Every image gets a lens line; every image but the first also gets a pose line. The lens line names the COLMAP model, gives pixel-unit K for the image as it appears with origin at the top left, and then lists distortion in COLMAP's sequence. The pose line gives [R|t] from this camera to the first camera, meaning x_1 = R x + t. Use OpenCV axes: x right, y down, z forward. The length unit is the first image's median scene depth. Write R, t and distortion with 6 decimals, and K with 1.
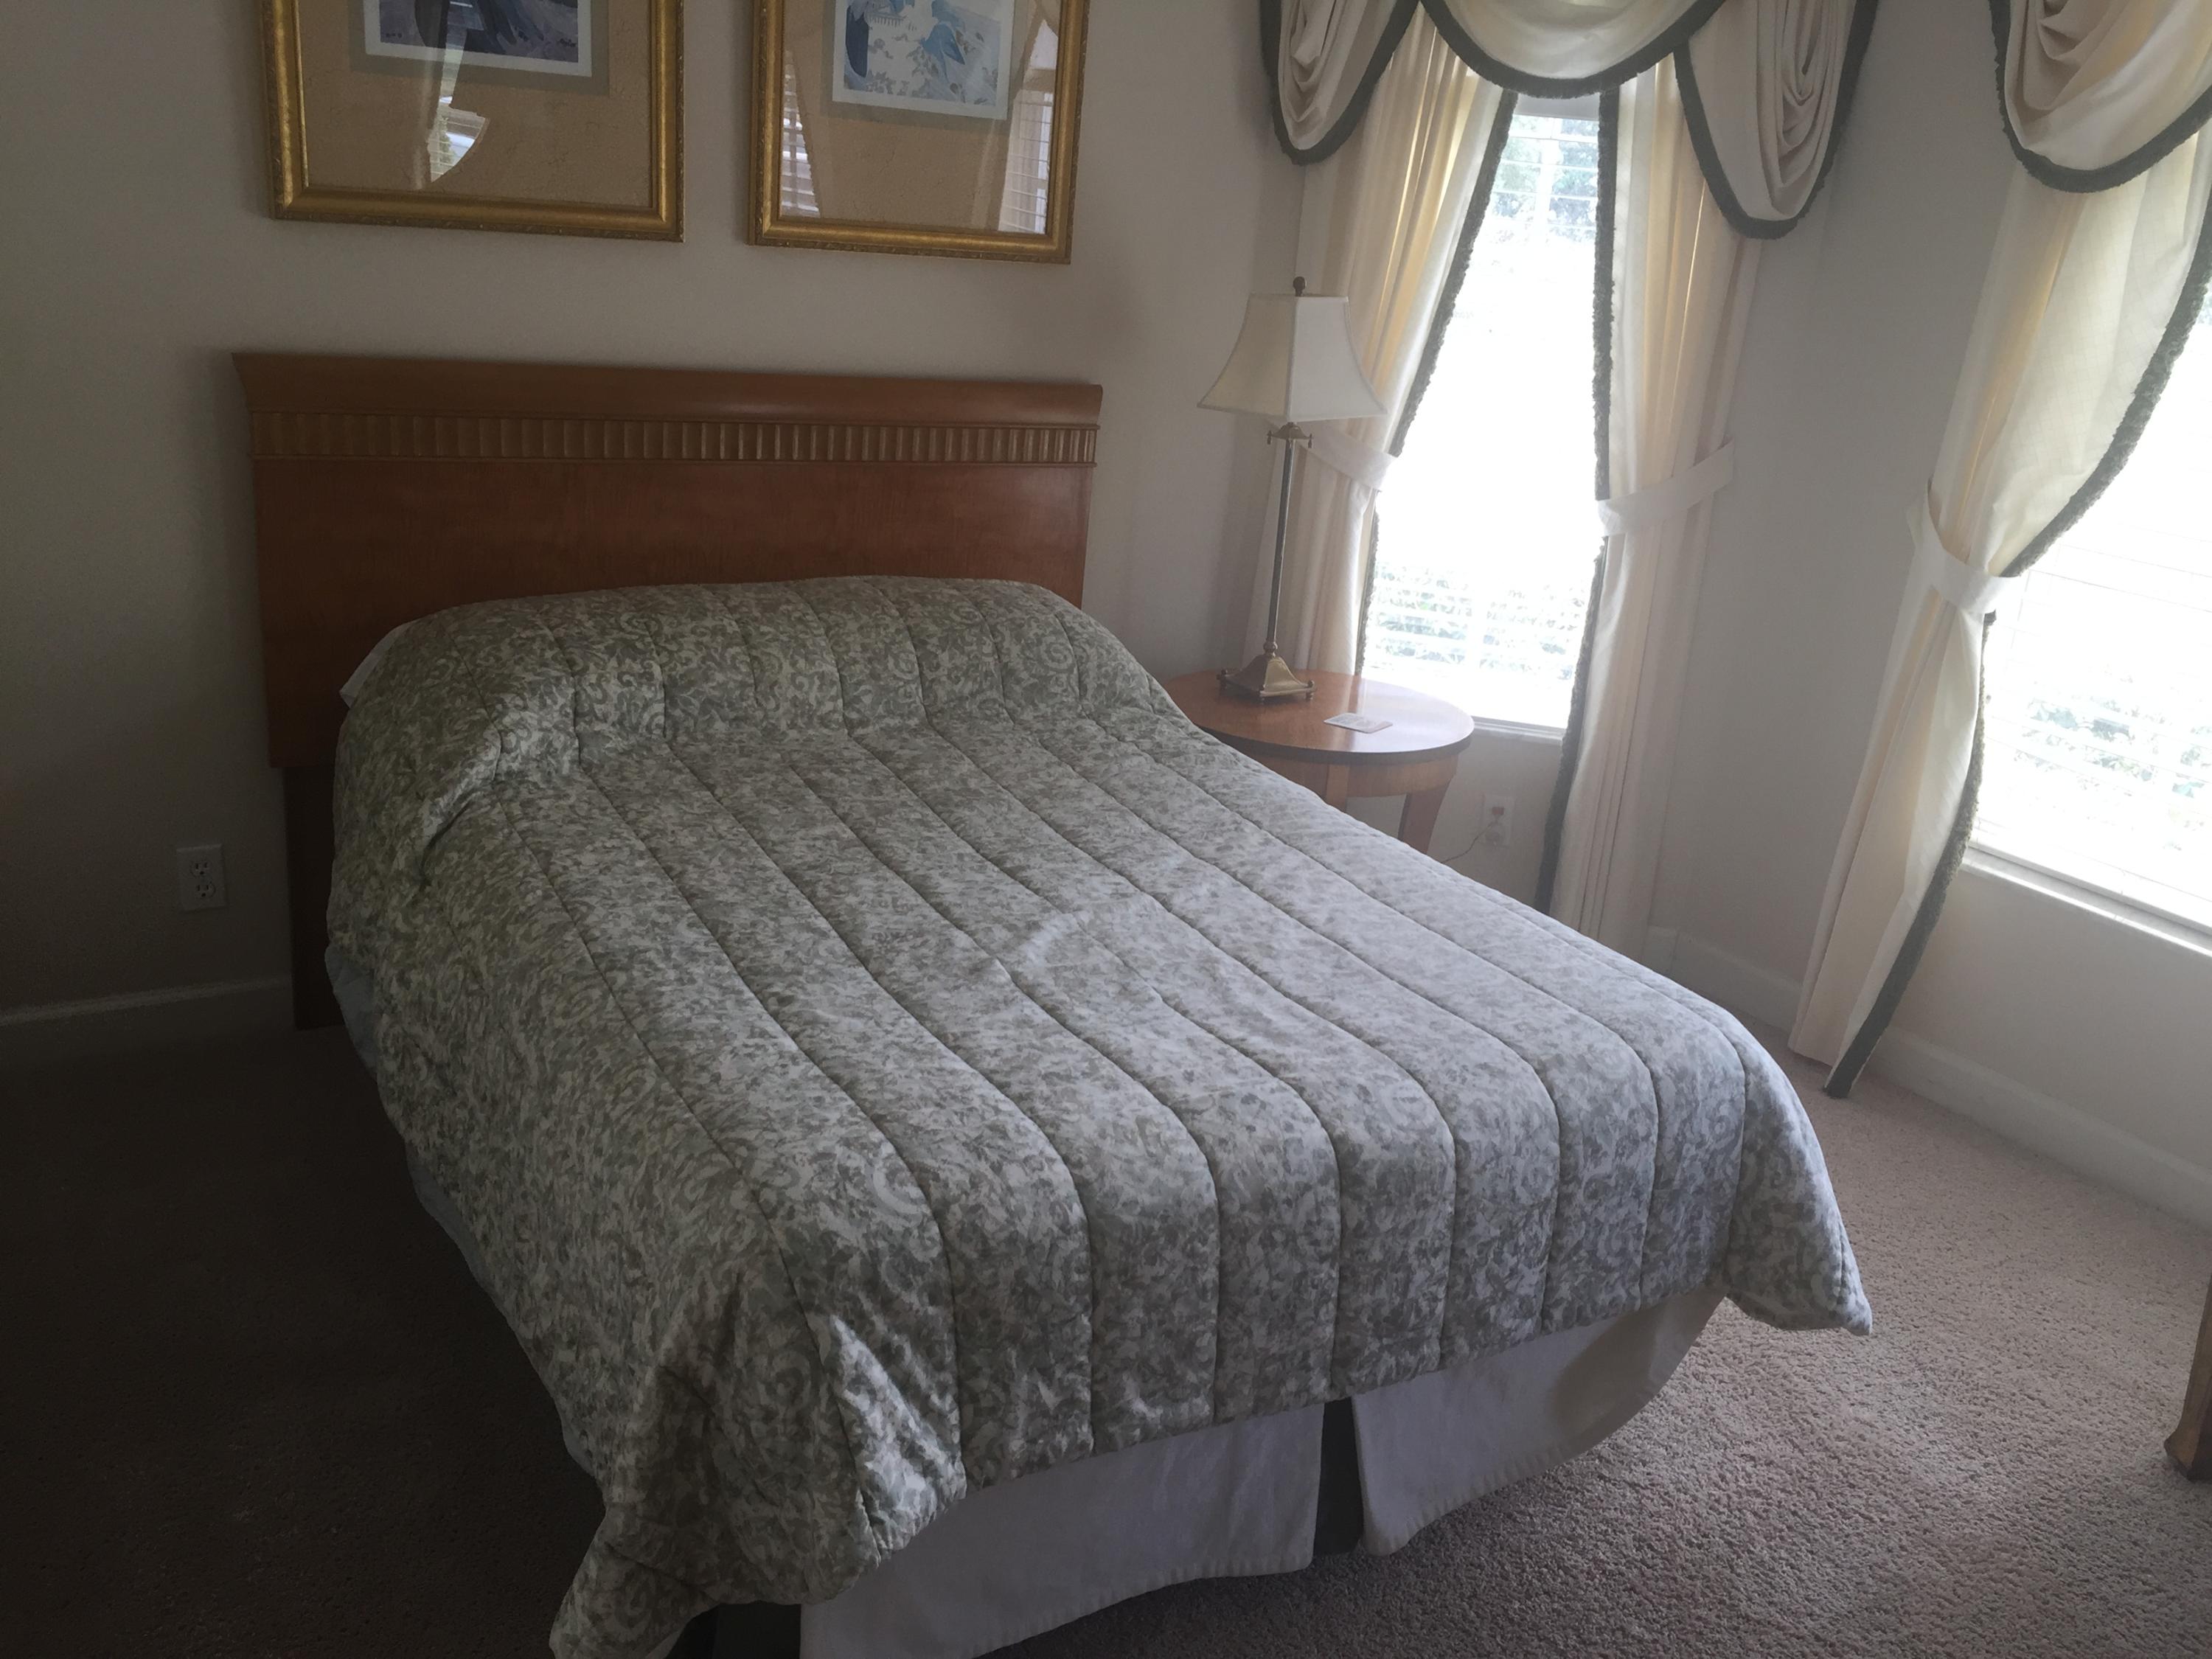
lens RADIAL K [[1902.2, 0, 1105.1], [0, 1902.2, 822.2], [0, 0, 1]] dist [0.089392, -0.120051]
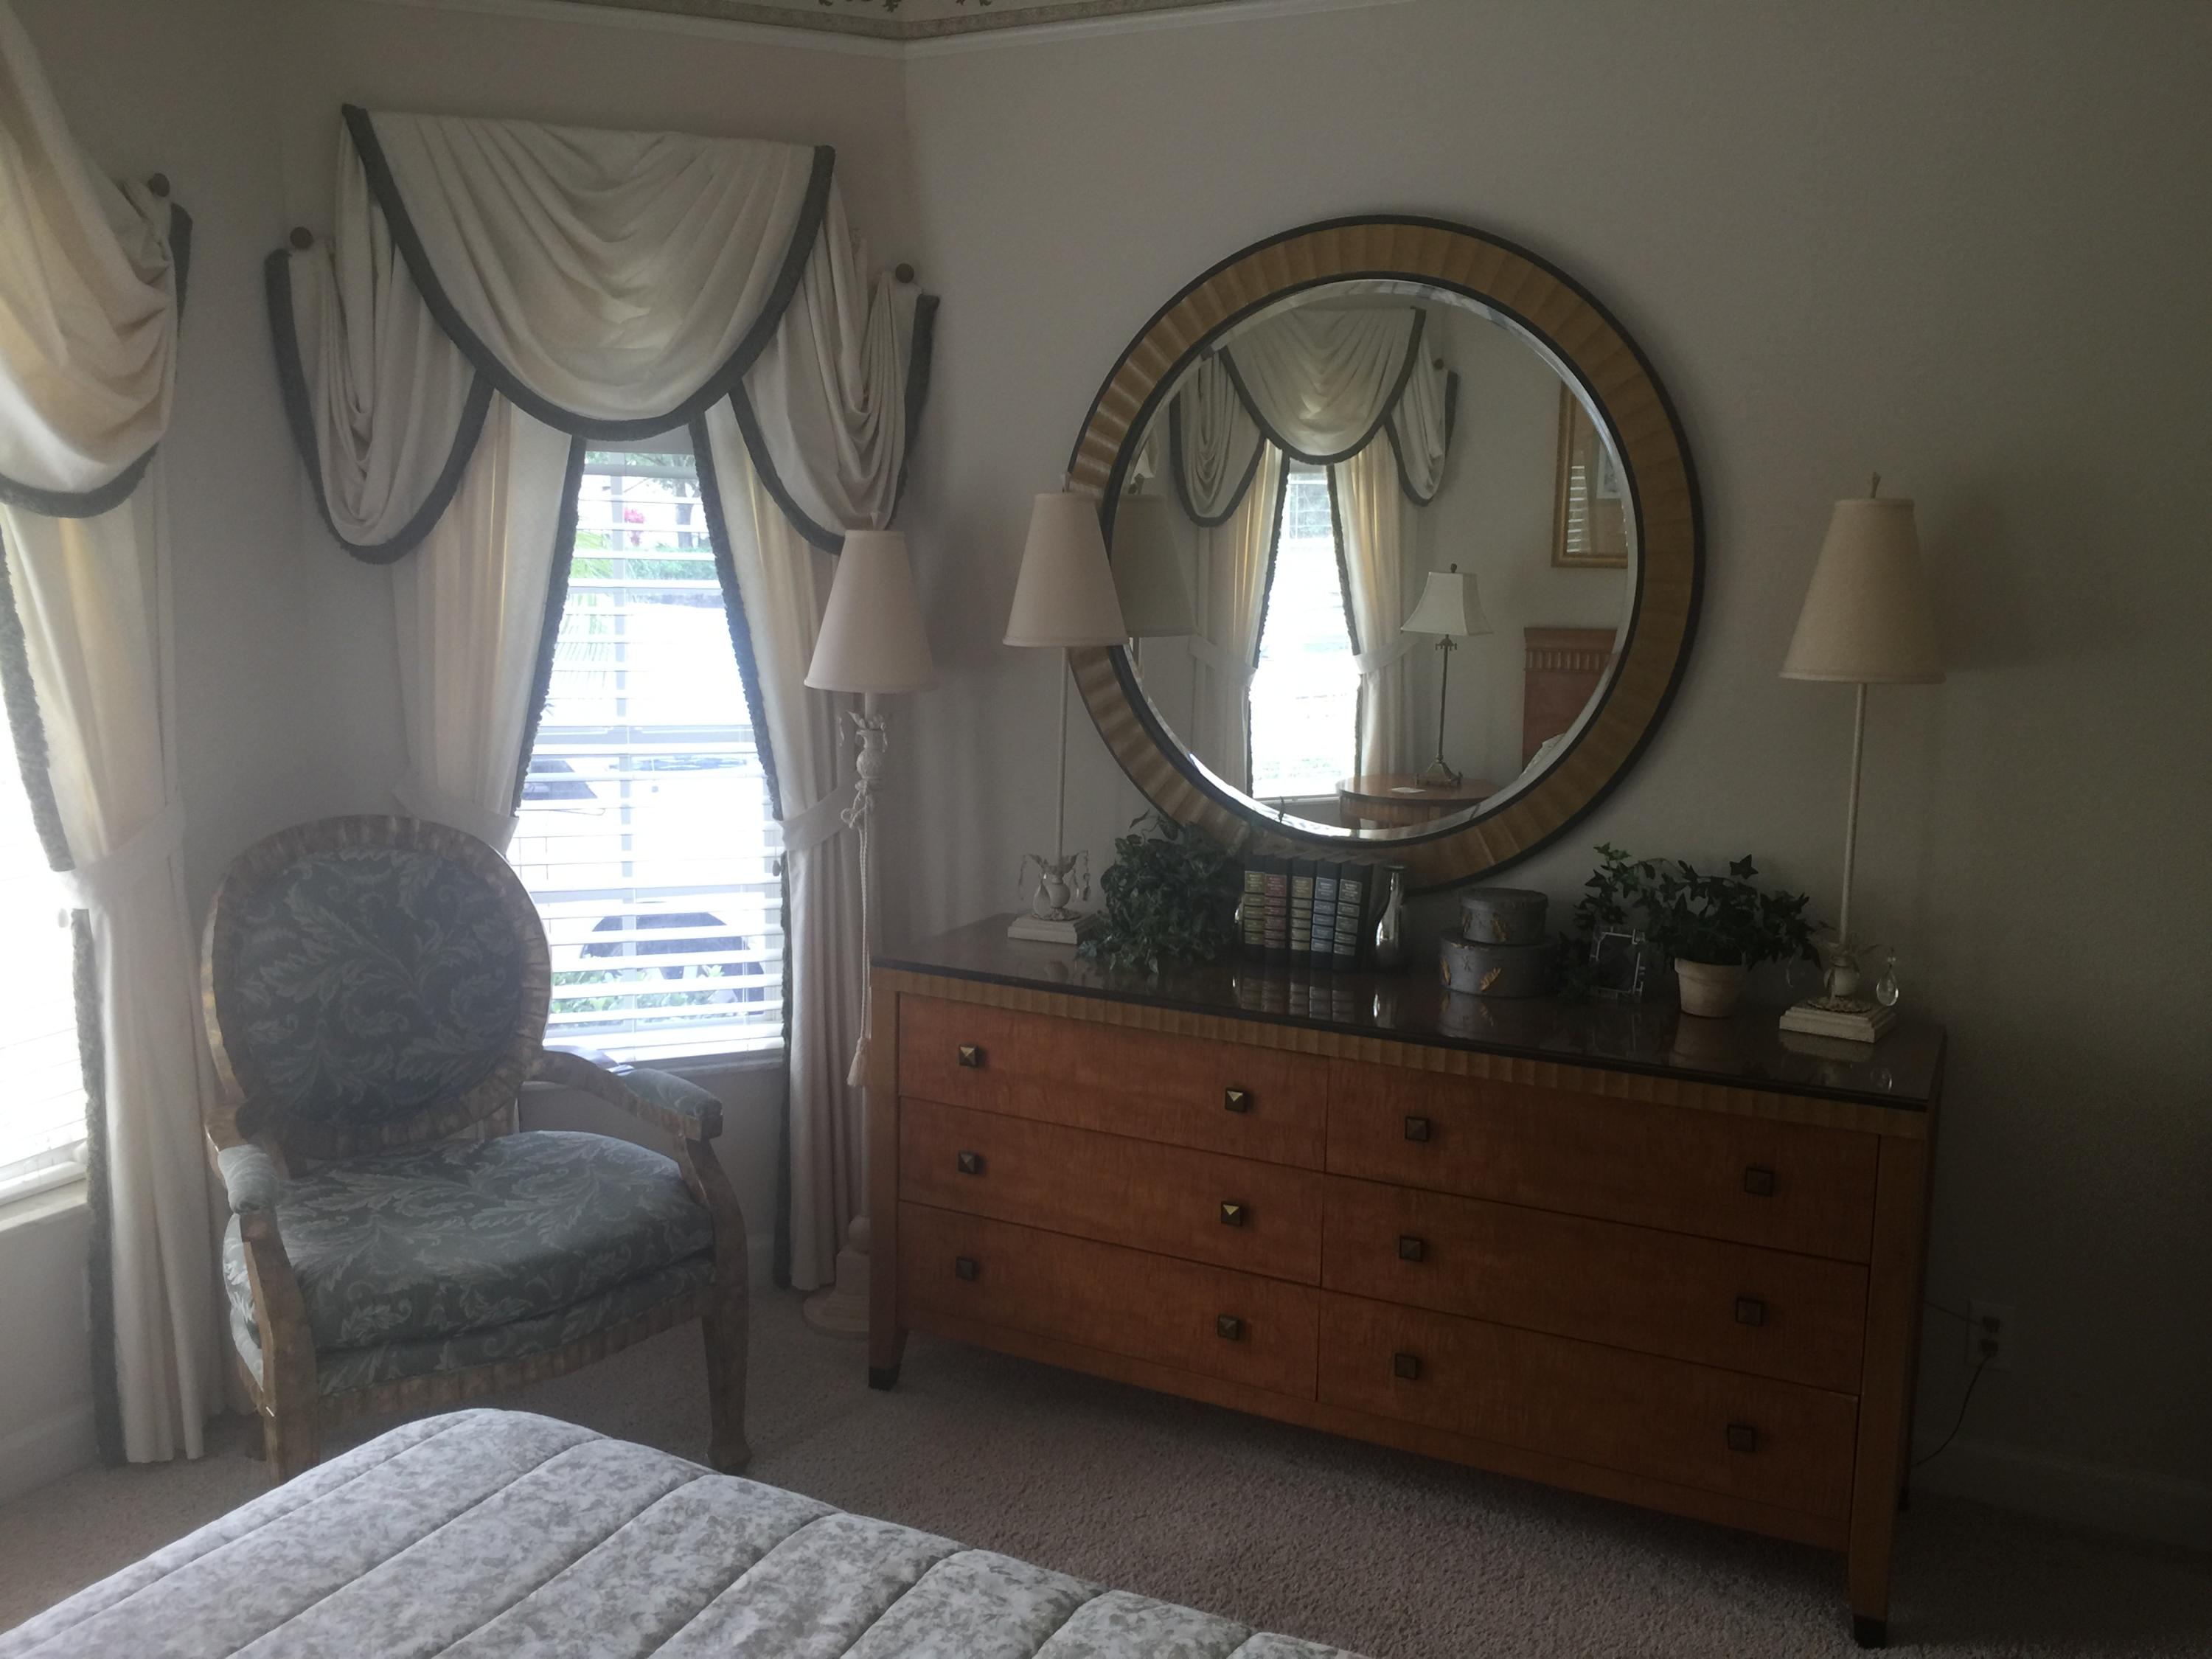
lens RADIAL K [[1902.2, 0, 1105.1], [0, 1902.2, 822.2], [0, 0, 1]] dist [0.089392, -0.120051]
pose [[-0.468252, -0.235479, 0.851640, -0.559074], [0.275422, 0.876917, 0.393902, -0.444097], [-0.839573, 0.419006, -0.345762, 1.039304]]
